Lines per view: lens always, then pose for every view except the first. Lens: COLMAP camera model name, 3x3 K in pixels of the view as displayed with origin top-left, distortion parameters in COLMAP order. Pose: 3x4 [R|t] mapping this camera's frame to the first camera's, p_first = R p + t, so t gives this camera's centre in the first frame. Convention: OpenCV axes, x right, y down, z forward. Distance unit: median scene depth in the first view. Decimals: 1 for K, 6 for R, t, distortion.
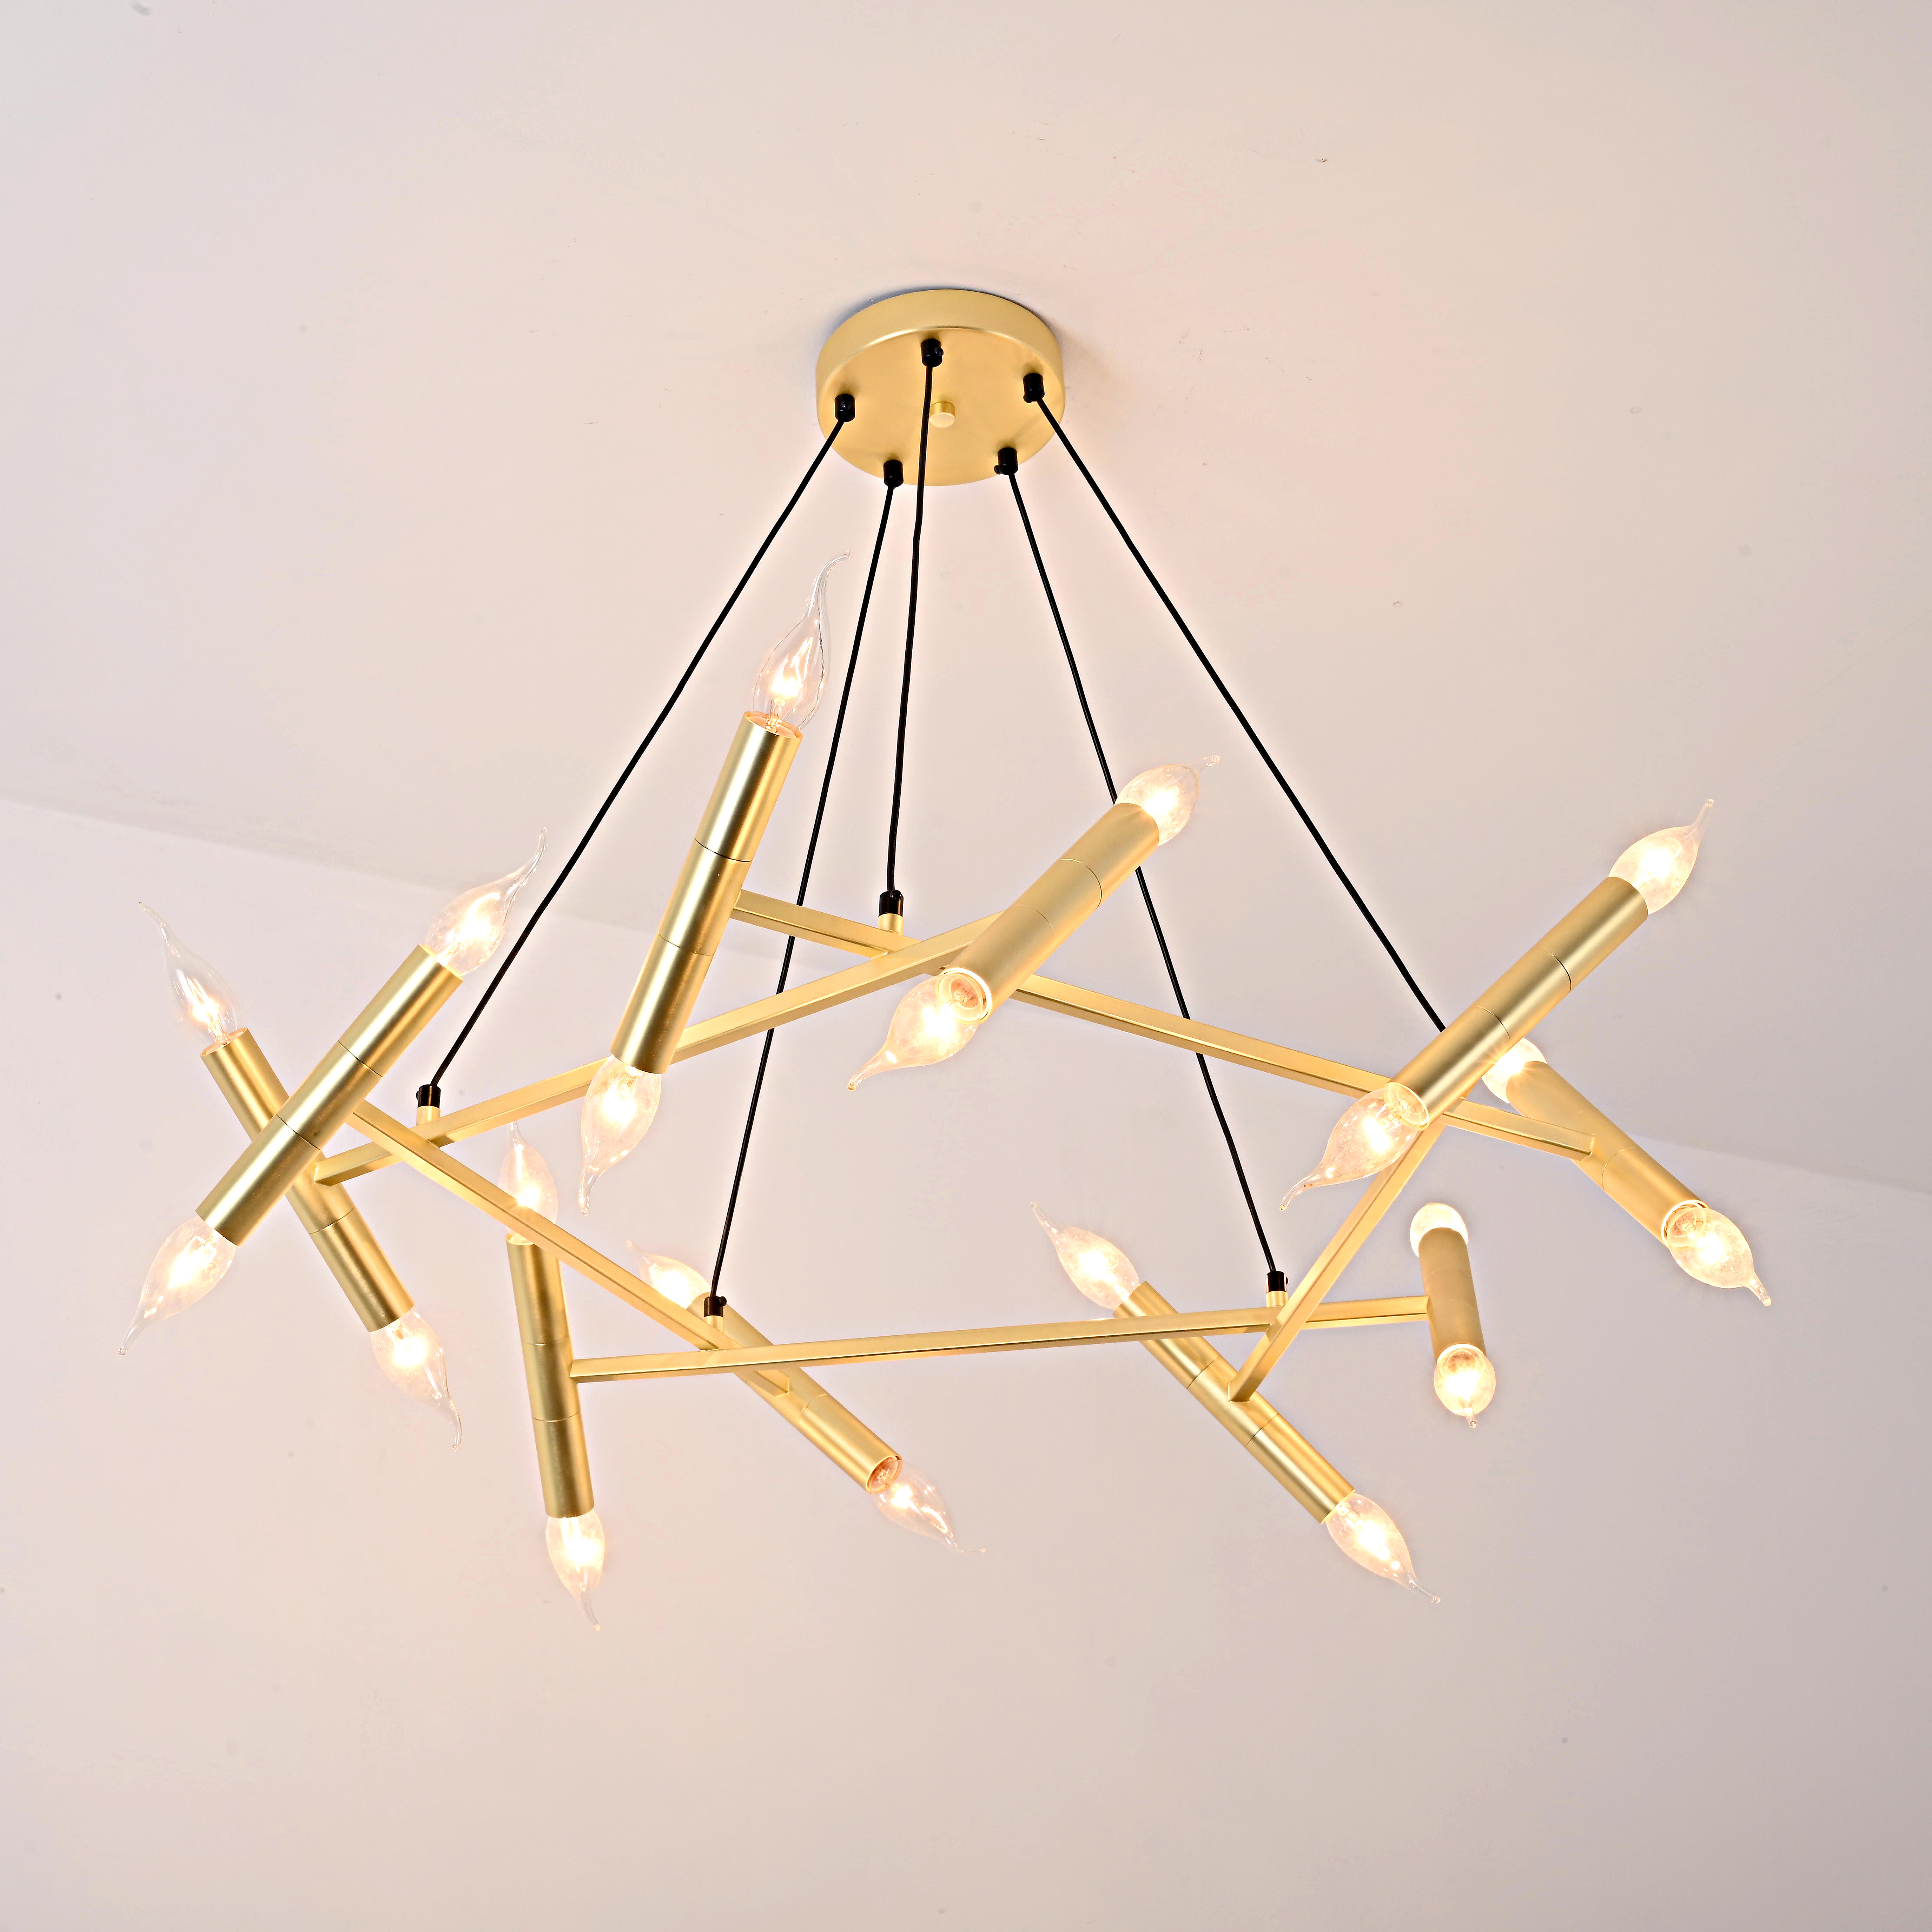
lens RADIAL K [[4685.9, 0, 964.4], [0, 4685.9, 972.5], [0, 0, 1]] dist [0.040158, 0.000000]
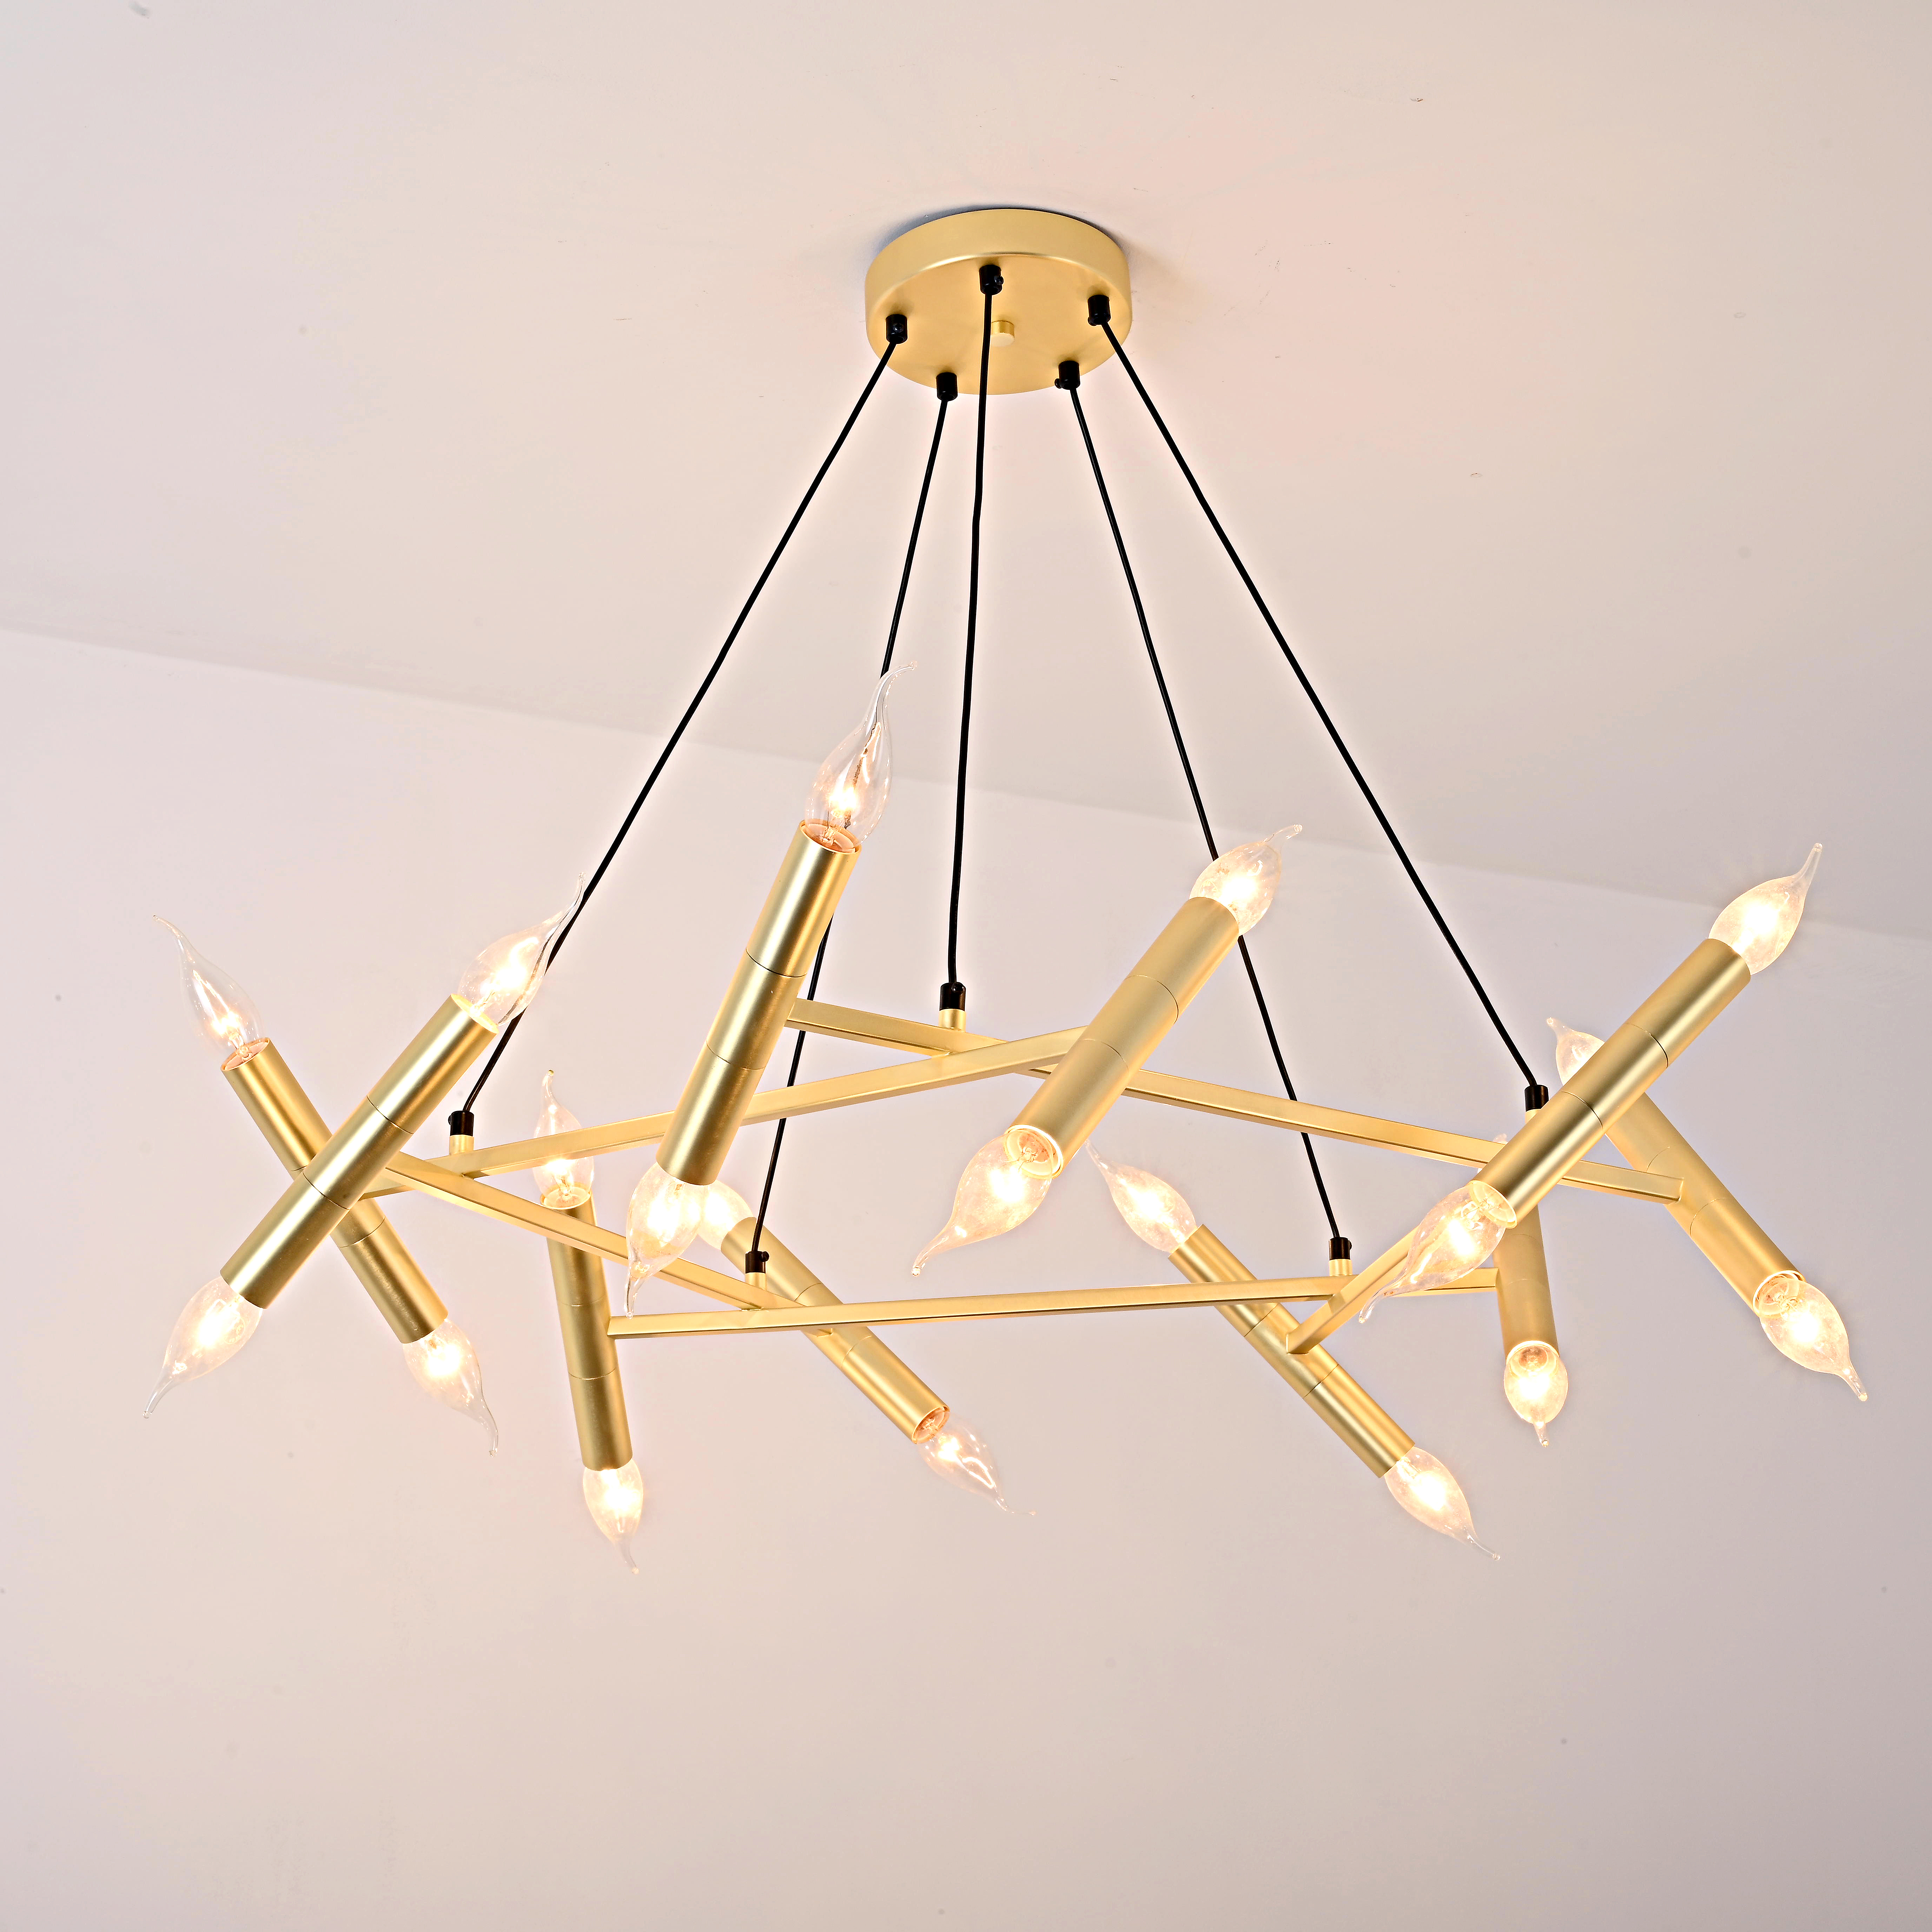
lens RADIAL K [[4685.9, 0, 966.5], [0, 4685.9, 955.6], [0, 0, 1]] dist [0.040158, 0.000000]
pose [[0.999973, 0.007316, 0.000502, -0.011964], [-0.007307, 0.988423, 0.151545, -0.148985], [0.000612, -0.151545, 0.988450, 0.060734]]
